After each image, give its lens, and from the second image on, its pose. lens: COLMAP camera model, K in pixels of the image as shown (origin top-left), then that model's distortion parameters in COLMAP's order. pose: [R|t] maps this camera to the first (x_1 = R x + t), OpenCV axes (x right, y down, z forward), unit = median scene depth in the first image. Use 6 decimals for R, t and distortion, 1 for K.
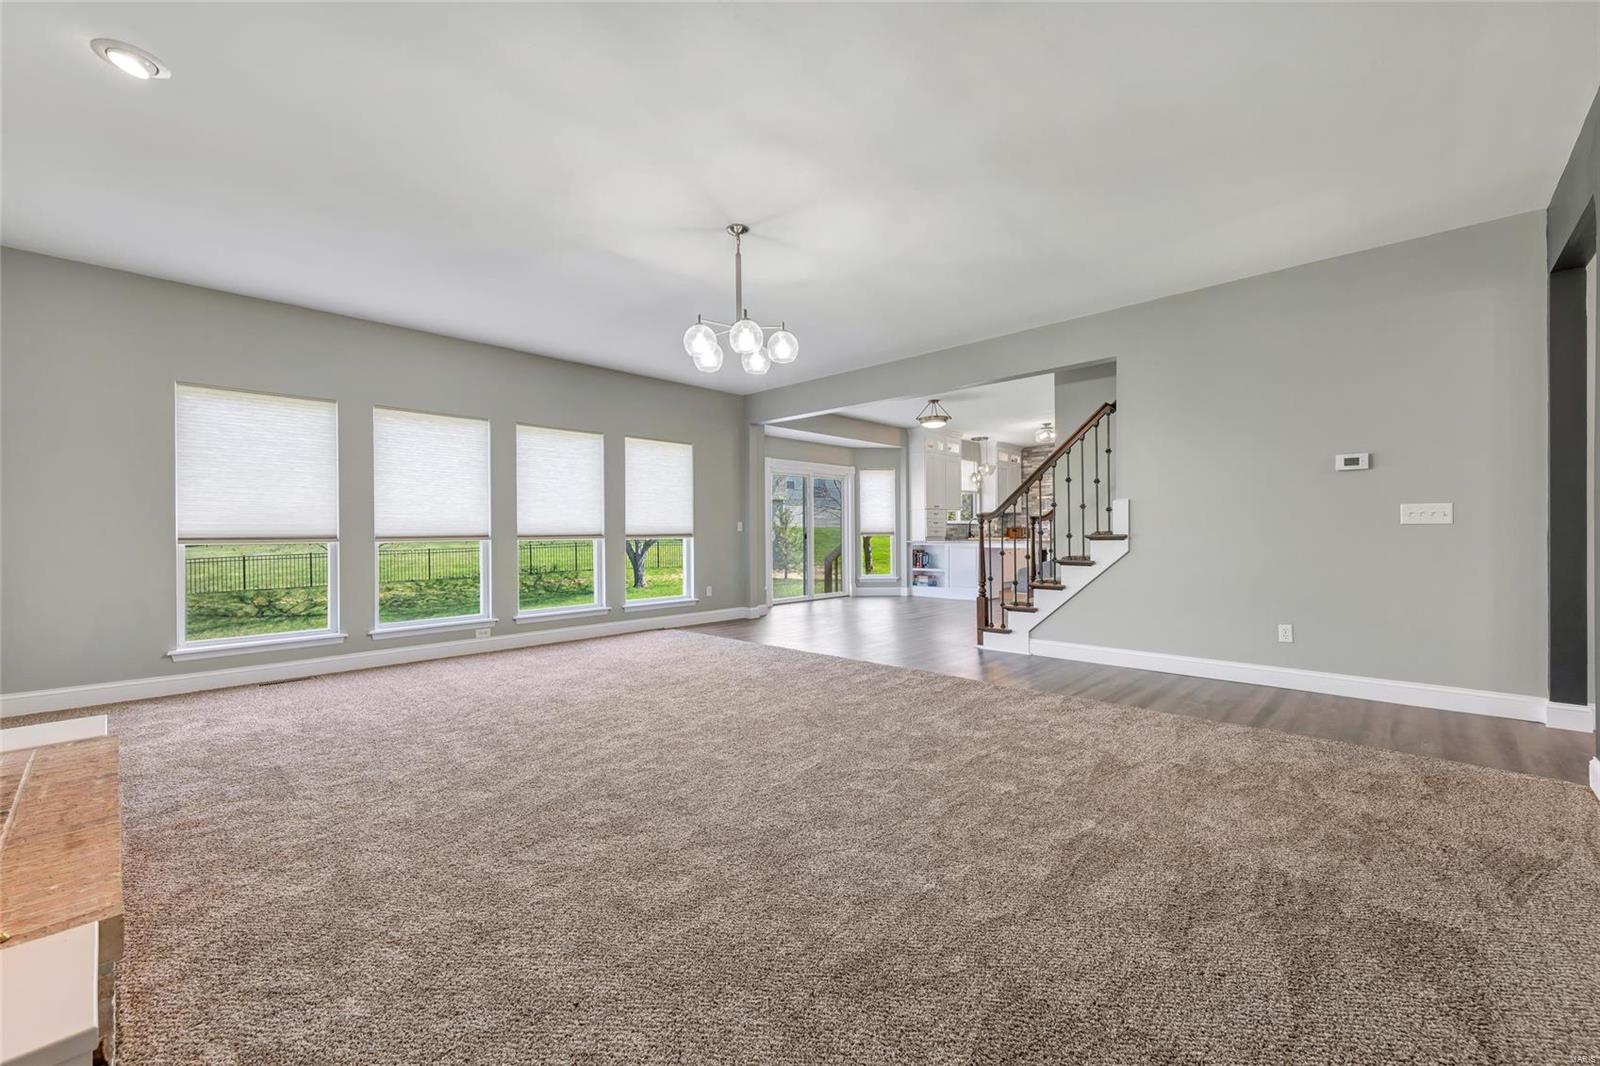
lens RADIAL K [[638.4, 0, 802.1], [0, 638.4, 534.6], [0, 0, 1]] dist [0.007746, -0.000130]
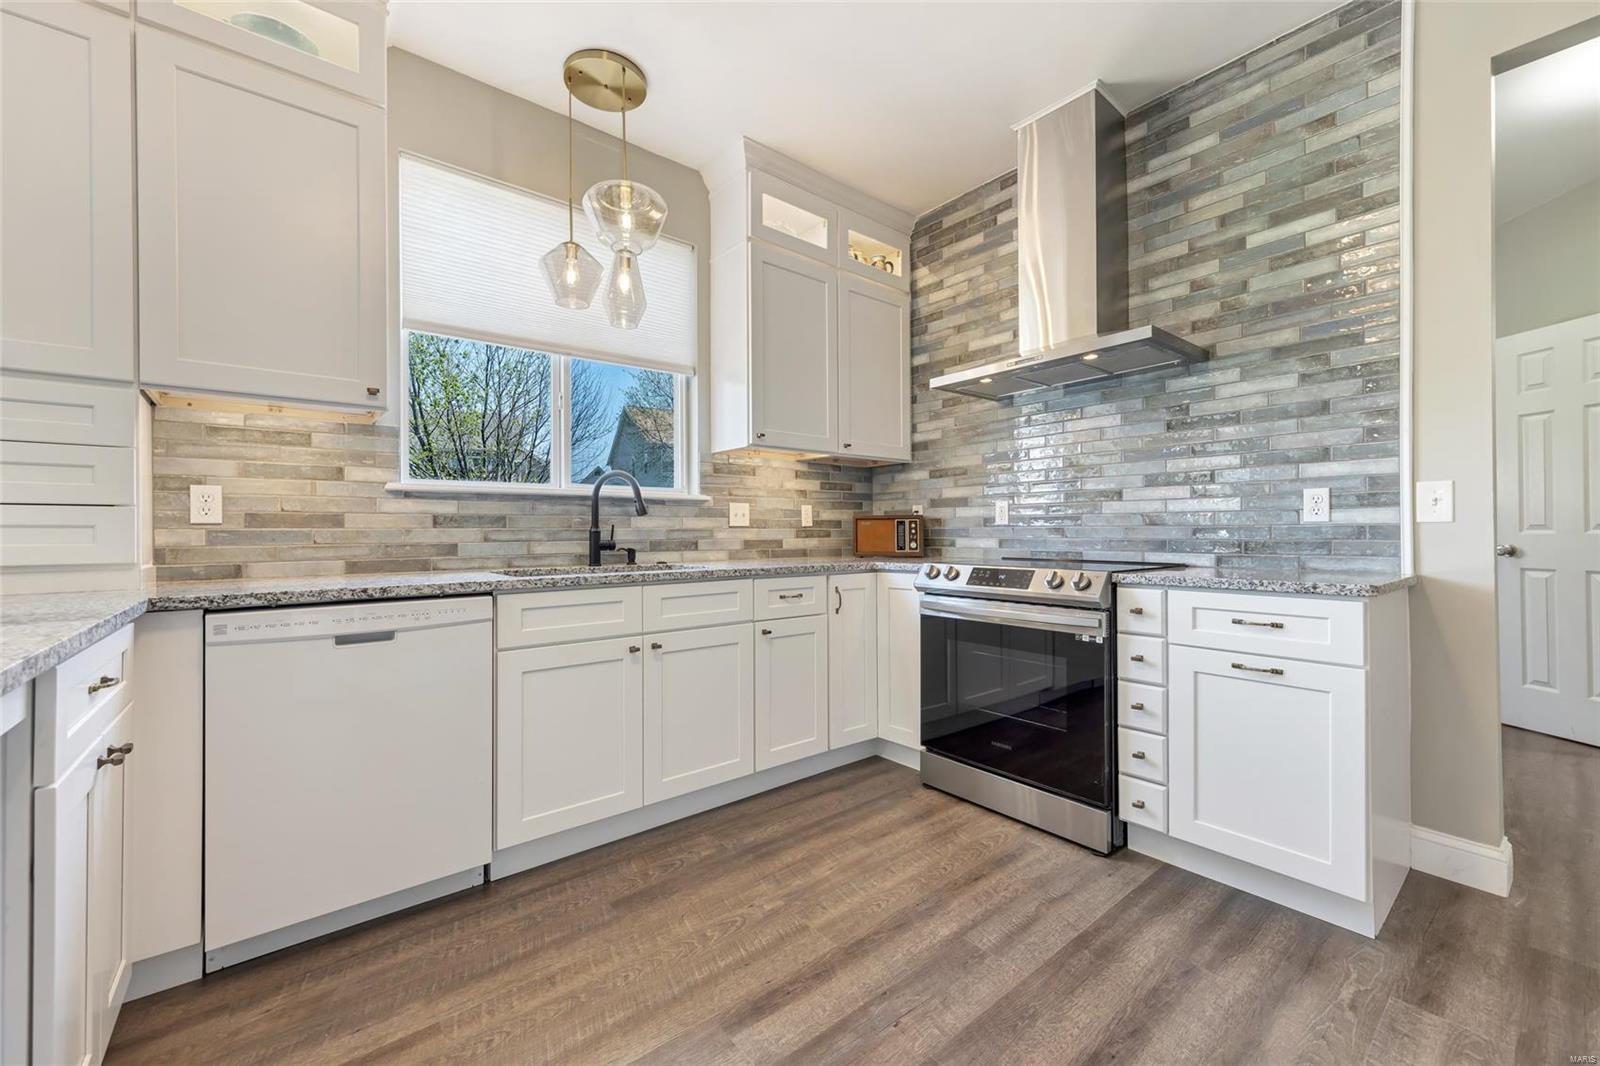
lens RADIAL K [[637.6, 0, 805.1], [0, 637.6, 529.0], [0, 0, 1]] dist [0.007324, 0.000050]
pose [[0.992648, 0.001438, -0.121027, 0.409568], [-0.002122, 0.999982, -0.005528, -0.005181], [0.121017, 0.005744, 0.992634, 0.896747]]
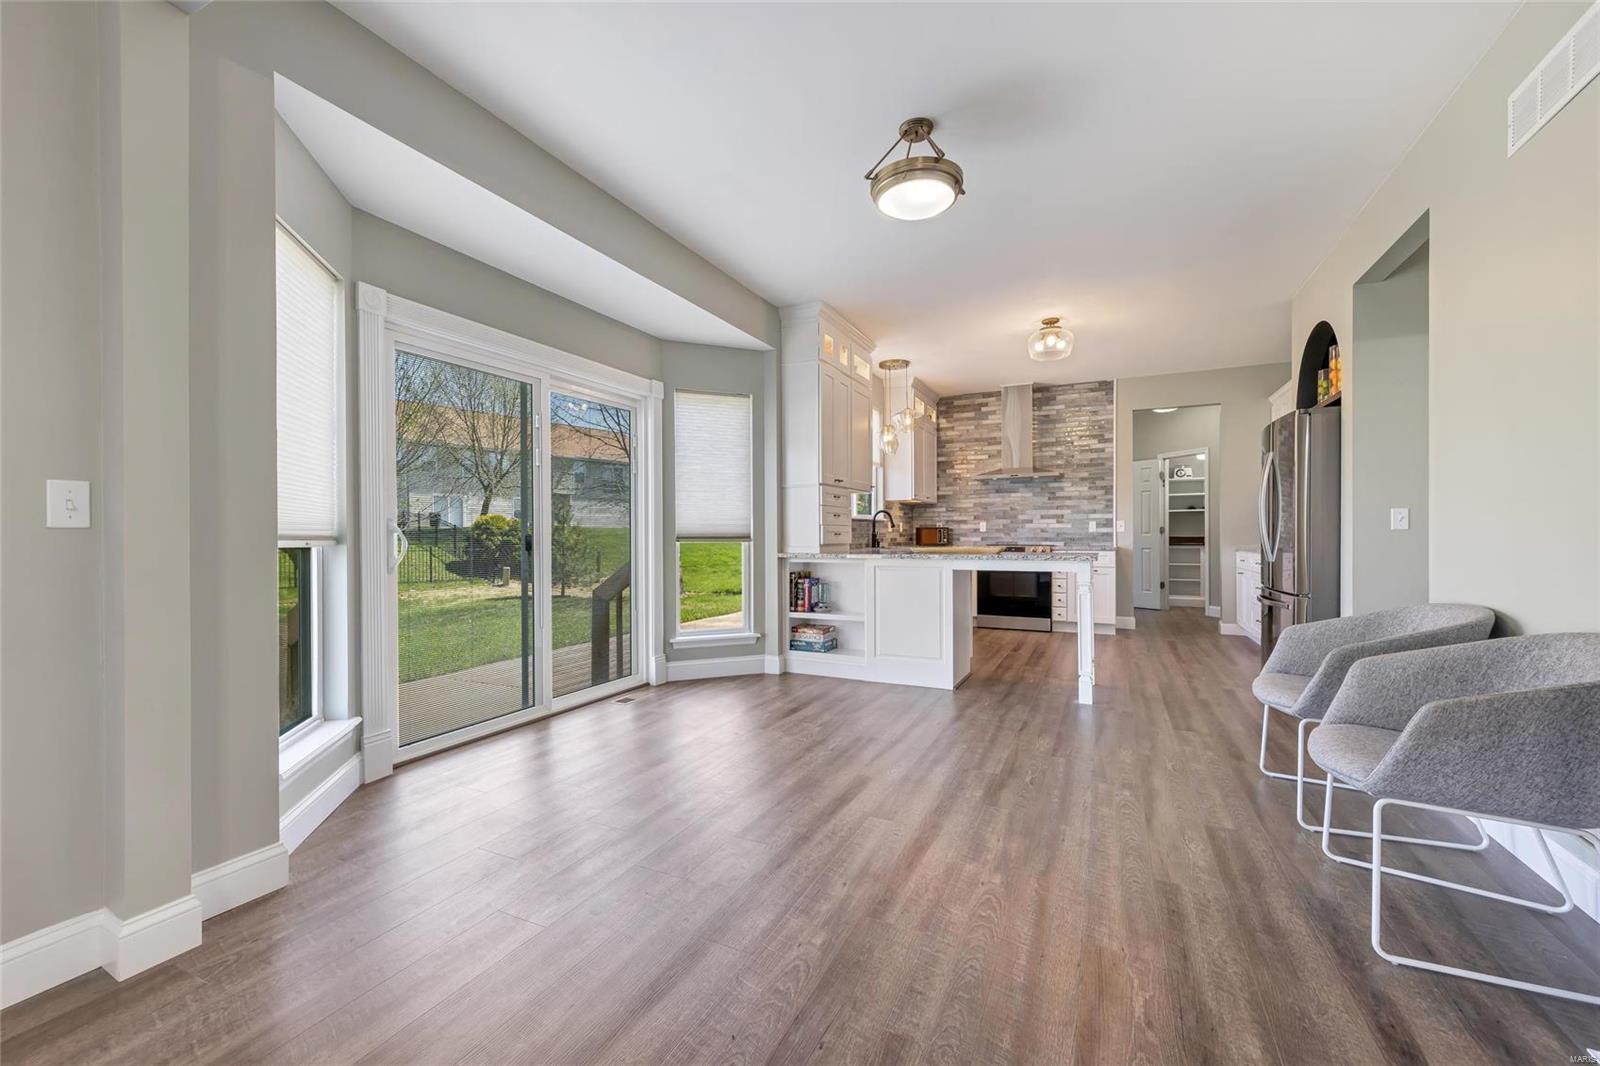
lens RADIAL K [[638.4, 0, 802.1], [0, 638.4, 534.6], [0, 0, 1]] dist [0.007746, -0.000130]
pose [[0.953207, 0.003821, 0.302295, 0.042198], [-0.003036, 0.999991, -0.003067, -0.002634], [-0.302304, 0.002006, 0.953210, 0.560130]]
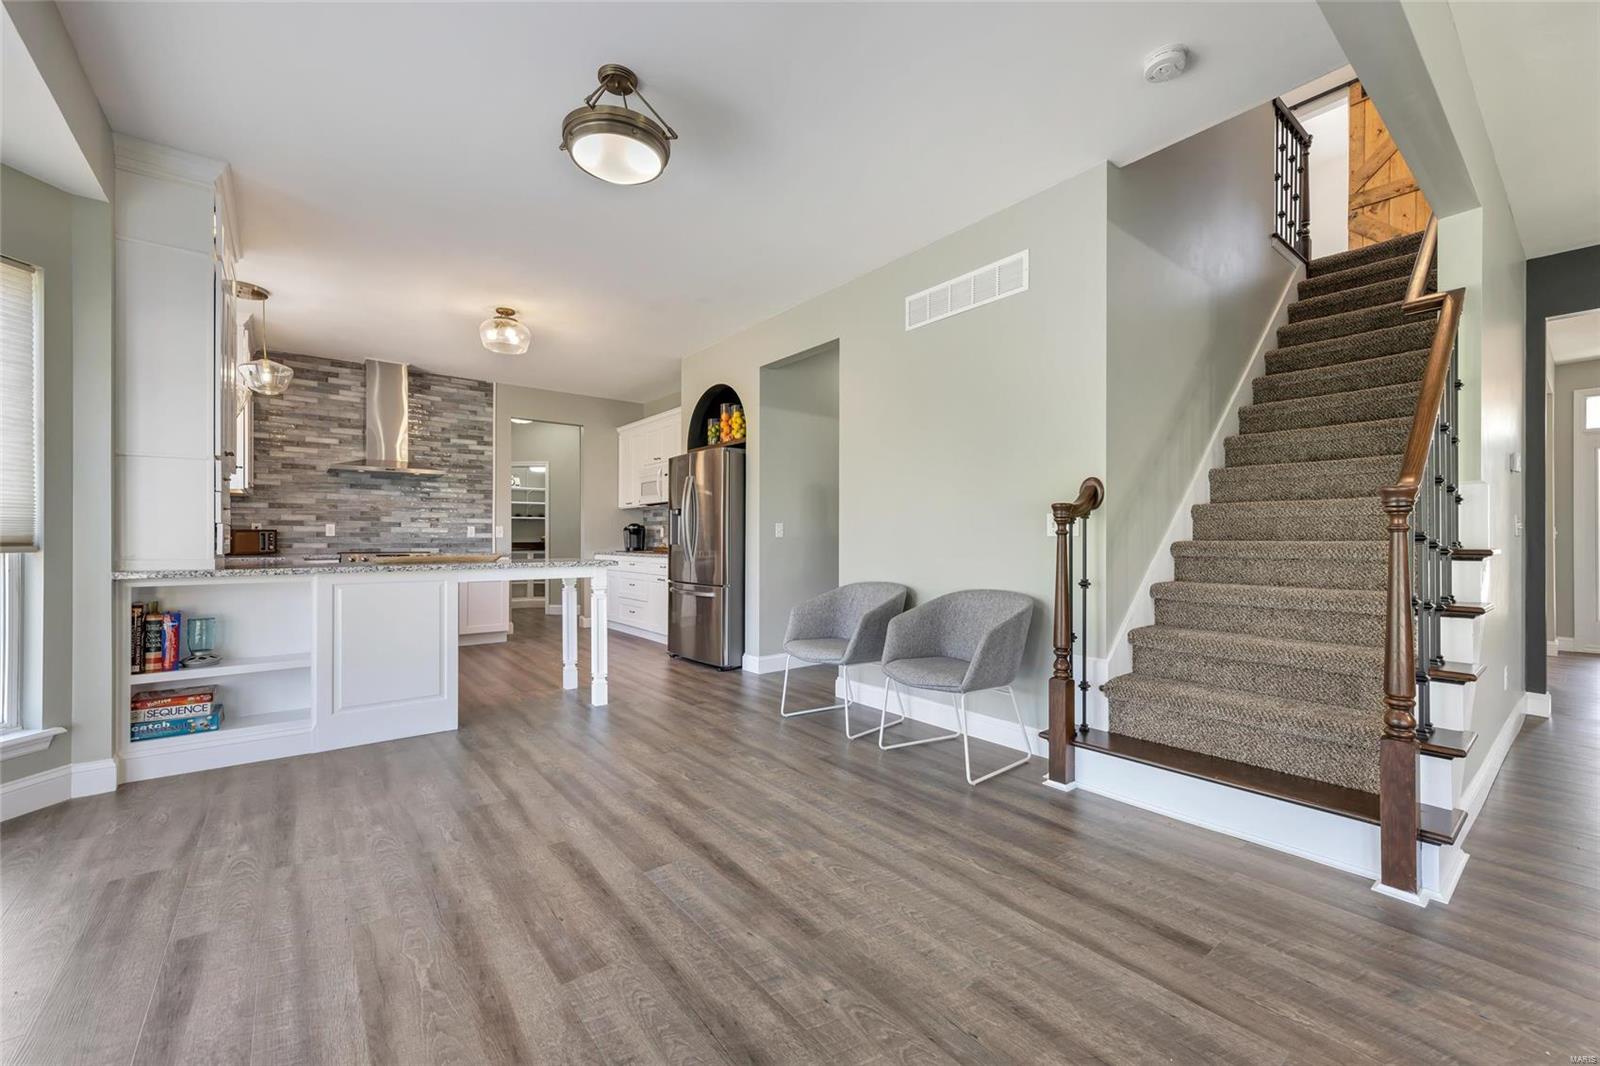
lens RADIAL K [[638.4, 0, 802.1], [0, 638.4, 534.6], [0, 0, 1]] dist [0.007746, -0.000130]
pose [[0.141030, 0.014680, 0.989896, -0.050268], [-0.000262, 0.999891, -0.014791, -0.001820], [-0.990005, 0.001827, 0.141019, 0.694760]]
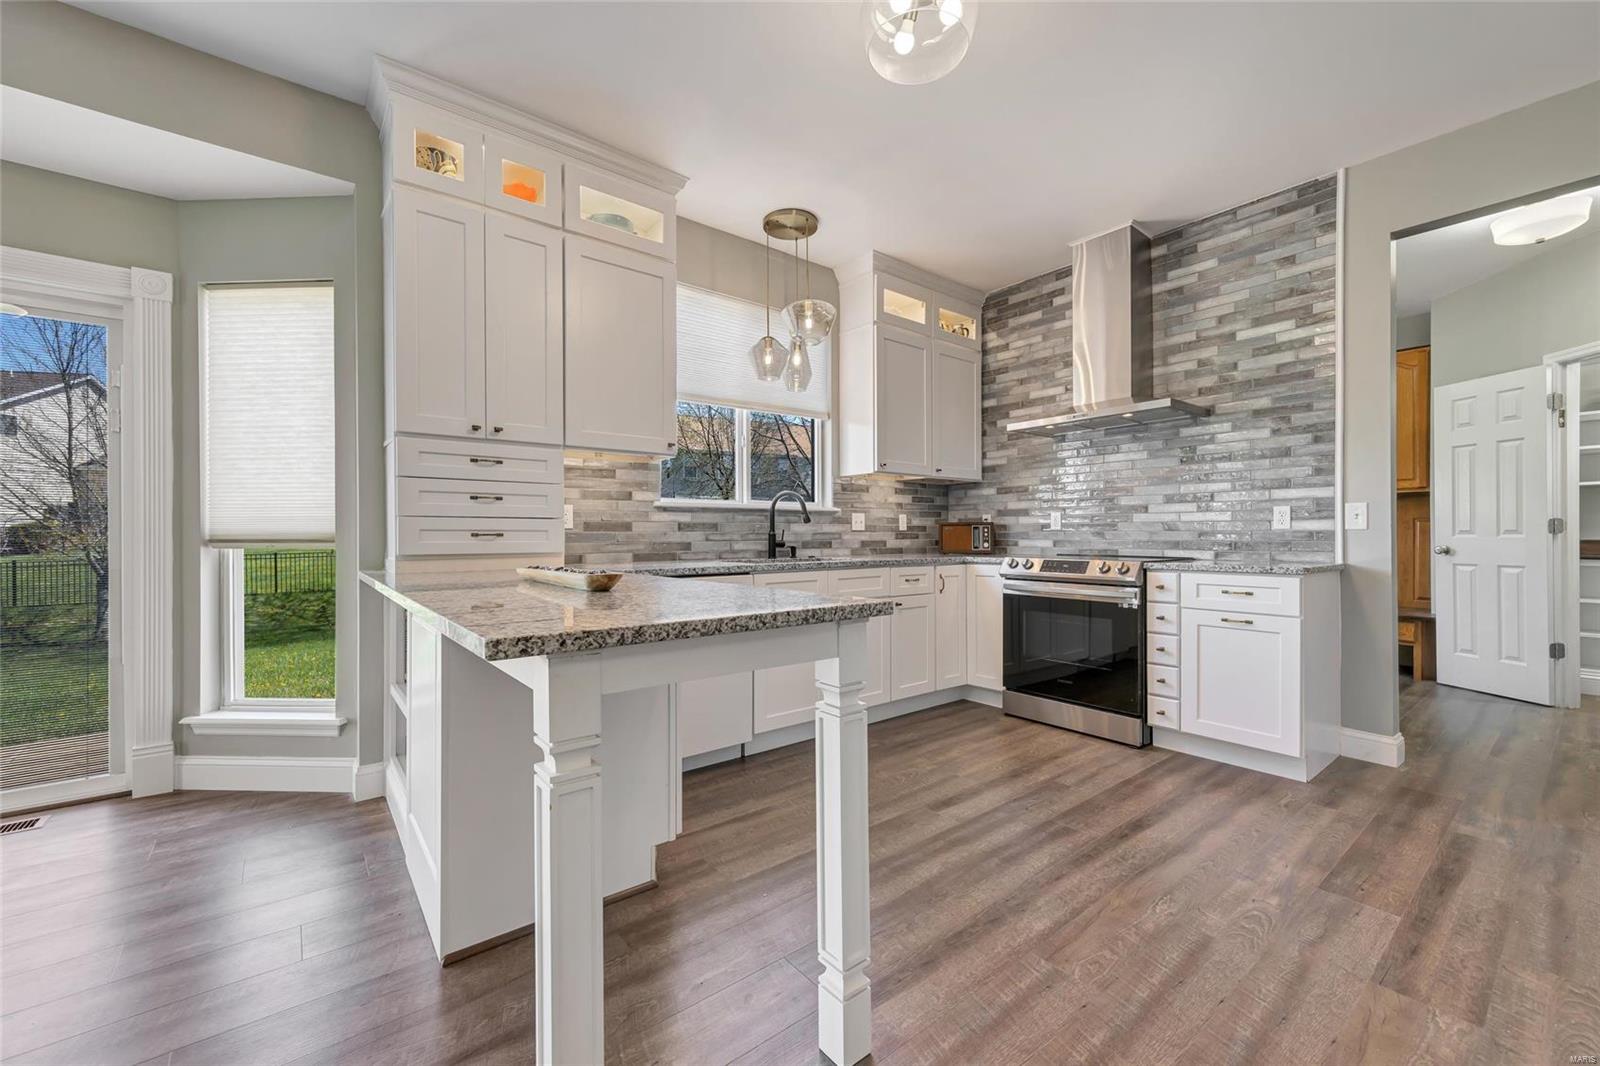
lens RADIAL K [[638.4, 0, 802.1], [0, 638.4, 534.6], [0, 0, 1]] dist [0.007746, -0.000130]
pose [[0.990448, 0.004093, -0.137827, 0.362906], [-0.004237, 0.999991, -0.000750, -0.004998], [0.137823, 0.001327, 0.990456, 0.785819]]
